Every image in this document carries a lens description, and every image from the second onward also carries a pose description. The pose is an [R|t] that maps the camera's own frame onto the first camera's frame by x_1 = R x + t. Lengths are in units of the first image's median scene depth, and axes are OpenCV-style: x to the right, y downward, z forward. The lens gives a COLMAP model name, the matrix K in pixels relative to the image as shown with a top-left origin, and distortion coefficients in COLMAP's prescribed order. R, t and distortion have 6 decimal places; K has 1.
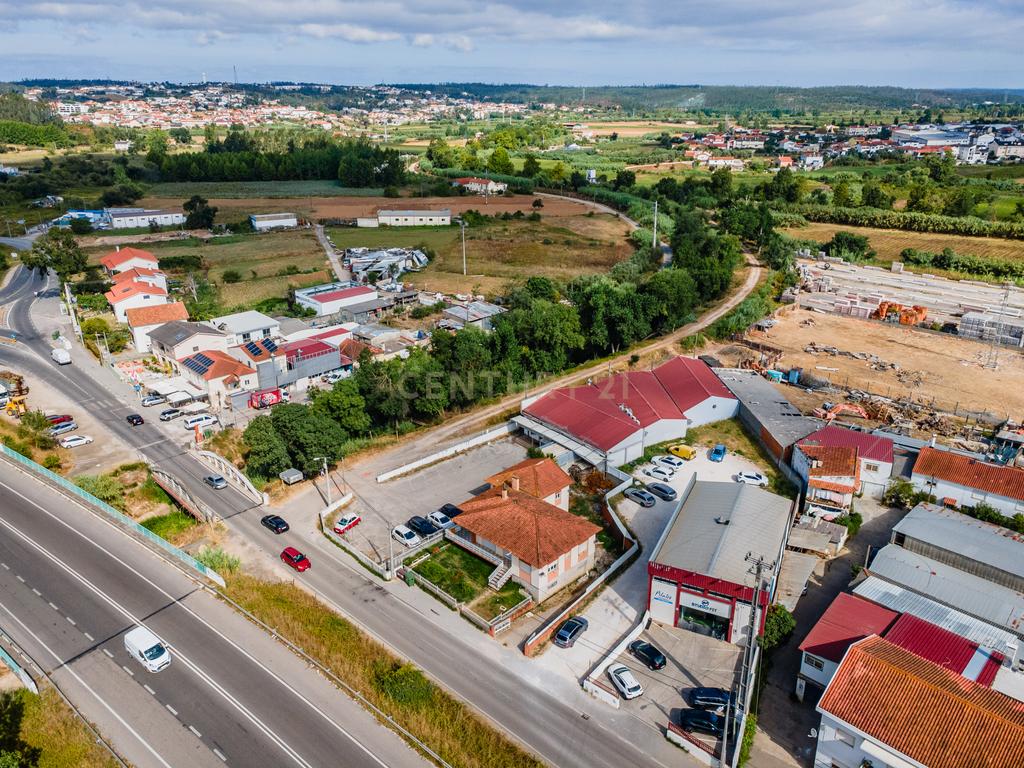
lens RADIAL K [[748.8, 0, 512.0], [0, 748.8, 384.0], [0, 0, 1]] dist [0.021892, 0.040971]
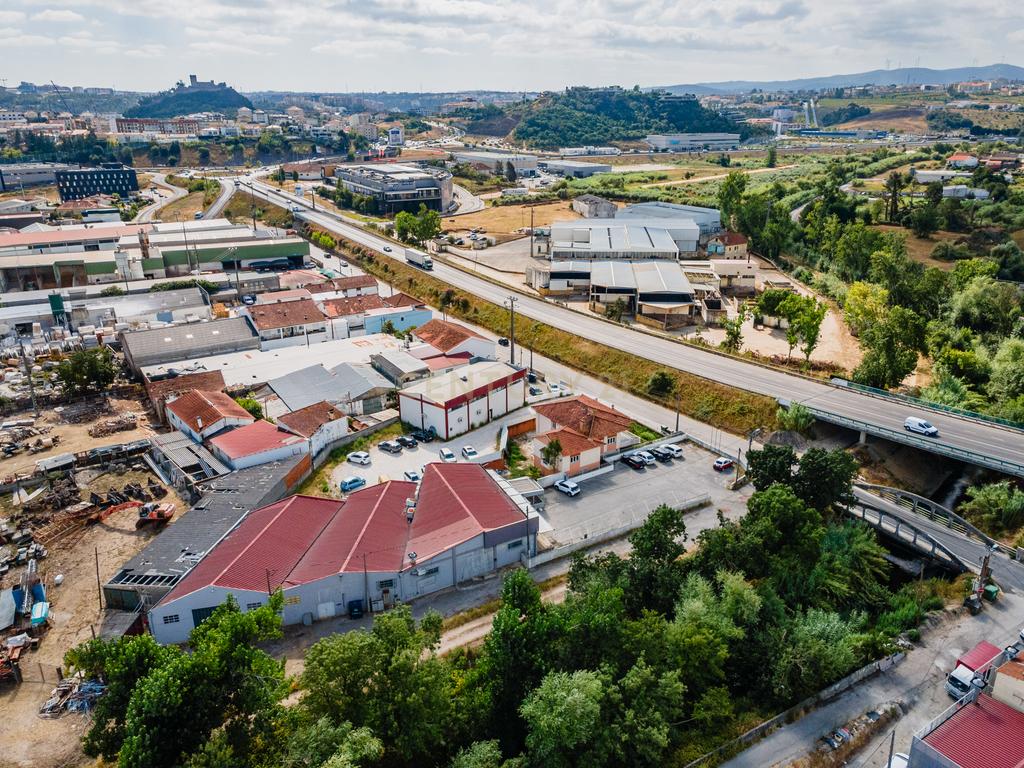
lens RADIAL K [[748.8, 0, 512.0], [0, 748.8, 384.0], [0, 0, 1]] dist [0.021892, 0.040971]
pose [[-0.970212, -0.075341, 0.230244, -0.098363], [0.096360, 0.751975, 0.652110, -0.446867], [-0.222269, 0.654871, -0.722316, 1.149788]]
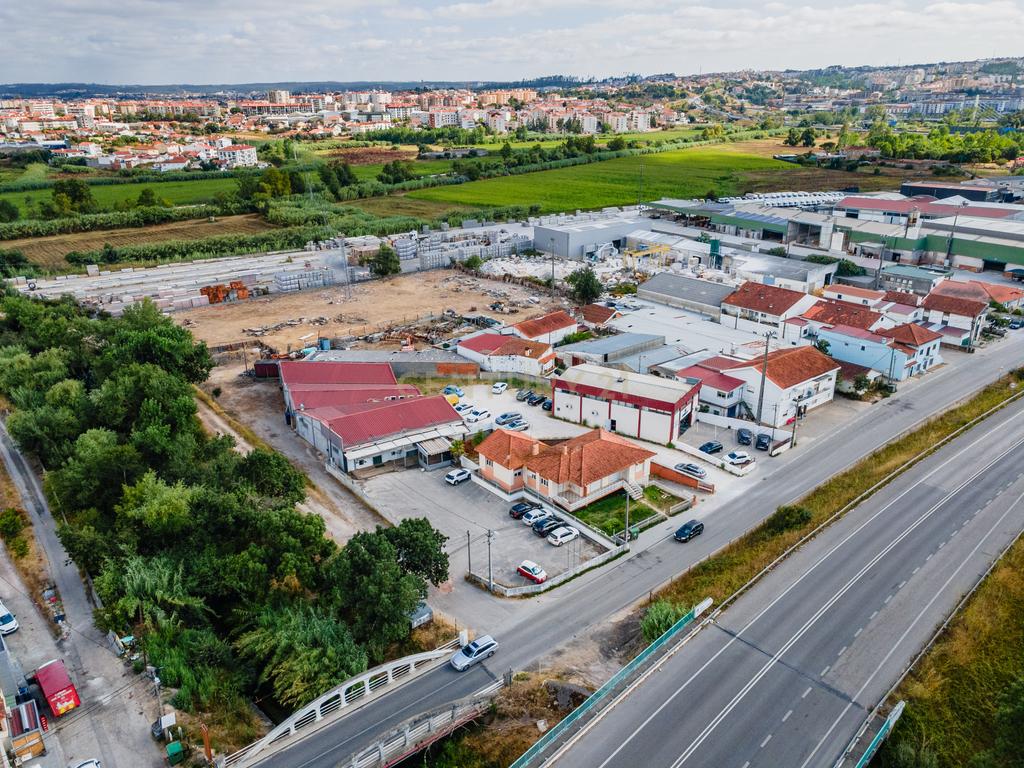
lens RADIAL K [[748.8, 0, 512.0], [0, 748.8, 384.0], [0, 0, 1]] dist [0.021892, 0.040971]
pose [[0.120907, -0.361374, 0.924549, -0.594065], [0.368293, 0.881236, 0.296282, -0.173347], [-0.921814, 0.304682, 0.239639, 0.460693]]
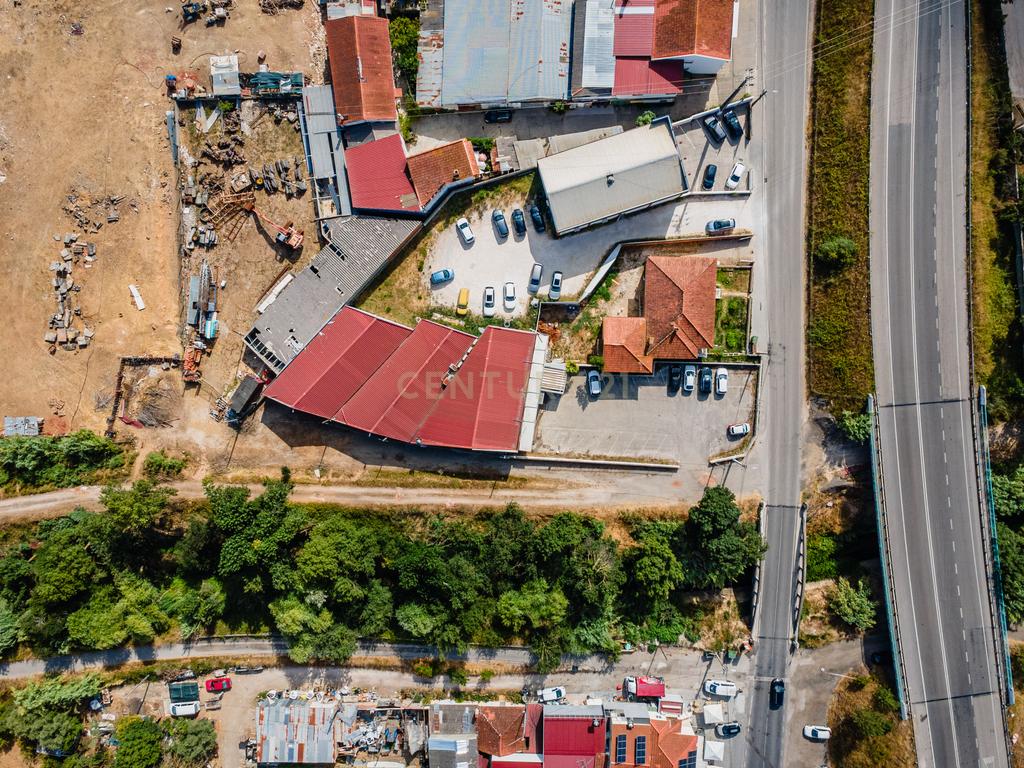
lens RADIAL K [[748.8, 0, 512.0], [0, 748.8, 384.0], [0, 0, 1]] dist [0.021892, 0.040971]
pose [[-0.677183, -0.734963, -0.035400, 0.094327], [0.283431, -0.304943, 0.909218, -0.677067], [-0.679036, 0.605673, 0.414814, 0.421035]]
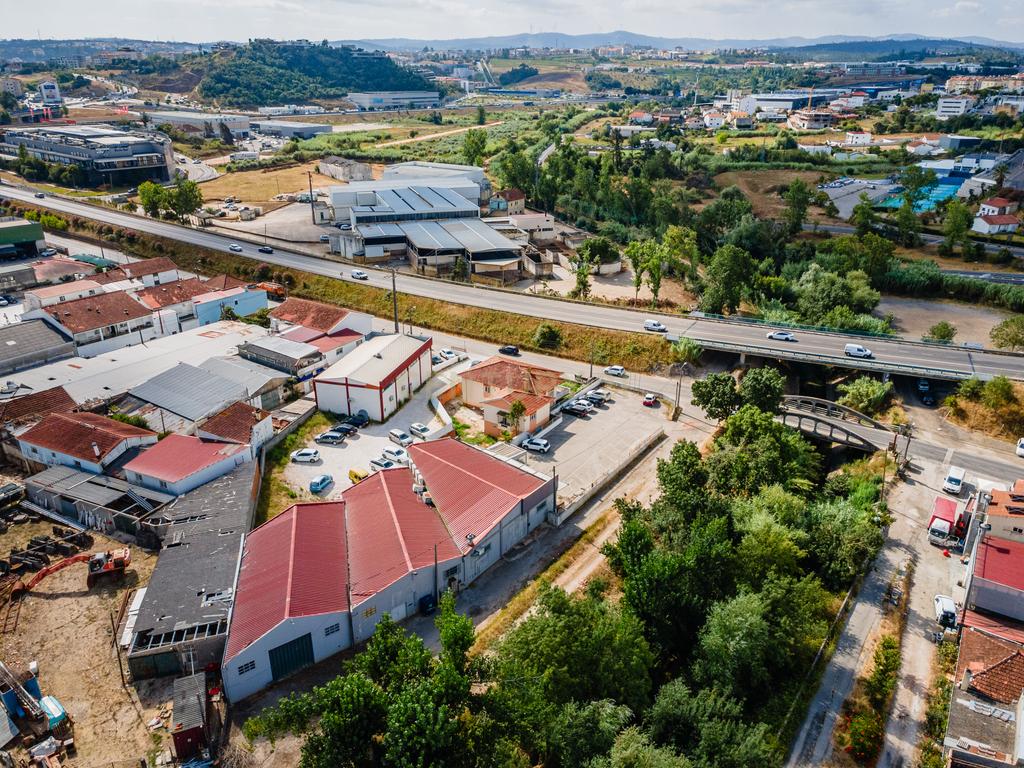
lens RADIAL K [[748.8, 0, 512.0], [0, 748.8, 384.0], [0, 0, 1]] dist [0.021892, 0.040971]
pose [[-0.986675, 0.064857, -0.149216, 0.131000], [-0.058134, 0.716044, 0.695630, -0.450276], [0.151962, 0.695035, -0.702733, 1.153907]]
